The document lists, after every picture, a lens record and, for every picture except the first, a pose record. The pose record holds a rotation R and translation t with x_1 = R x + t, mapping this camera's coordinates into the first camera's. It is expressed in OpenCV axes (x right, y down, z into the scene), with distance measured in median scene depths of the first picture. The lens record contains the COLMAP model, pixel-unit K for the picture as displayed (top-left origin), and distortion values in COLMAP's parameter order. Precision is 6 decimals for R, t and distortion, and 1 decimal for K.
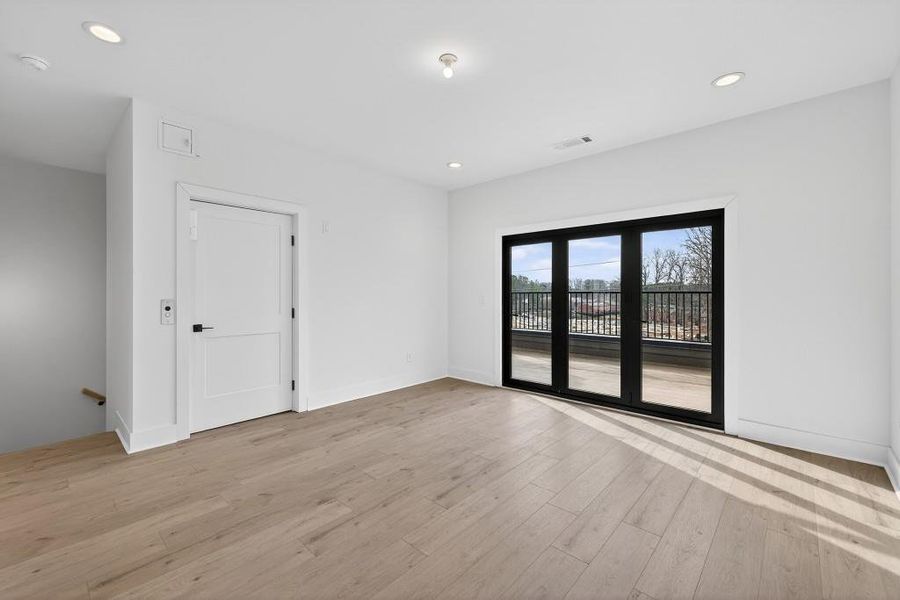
lens RADIAL K [[378.8, 0, 446.2], [0, 378.8, 293.4], [0, 0, 1]] dist [0.010286, -0.001542]
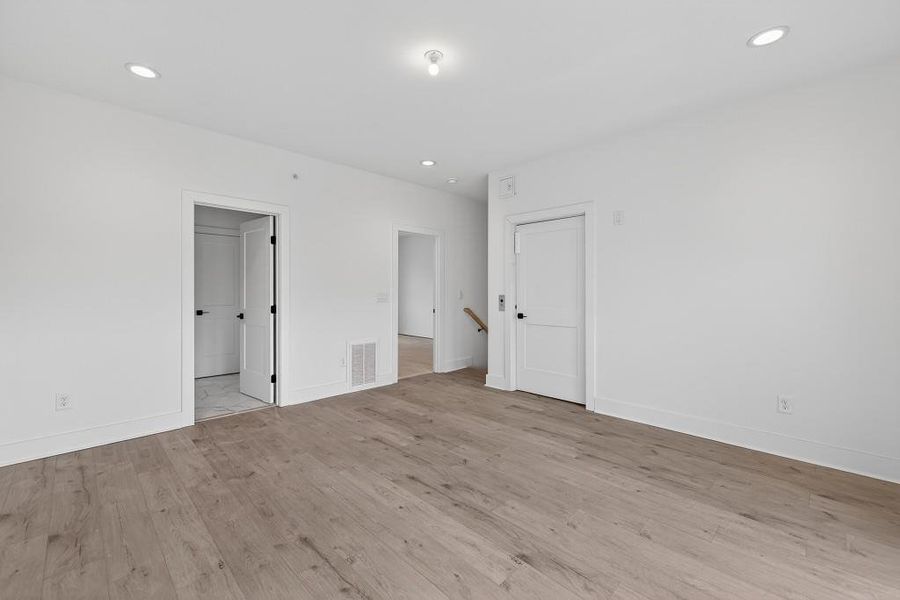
lens RADIAL K [[378.8, 0, 453.4], [0, 378.8, 292.8], [0, 0, 1]] dist [0.010286, -0.001542]
pose [[-0.041868, 0.004223, -0.999114, 0.796276], [-0.002740, 0.999987, 0.004341, 0.001479], [0.999119, 0.002919, -0.041856, 0.872570]]
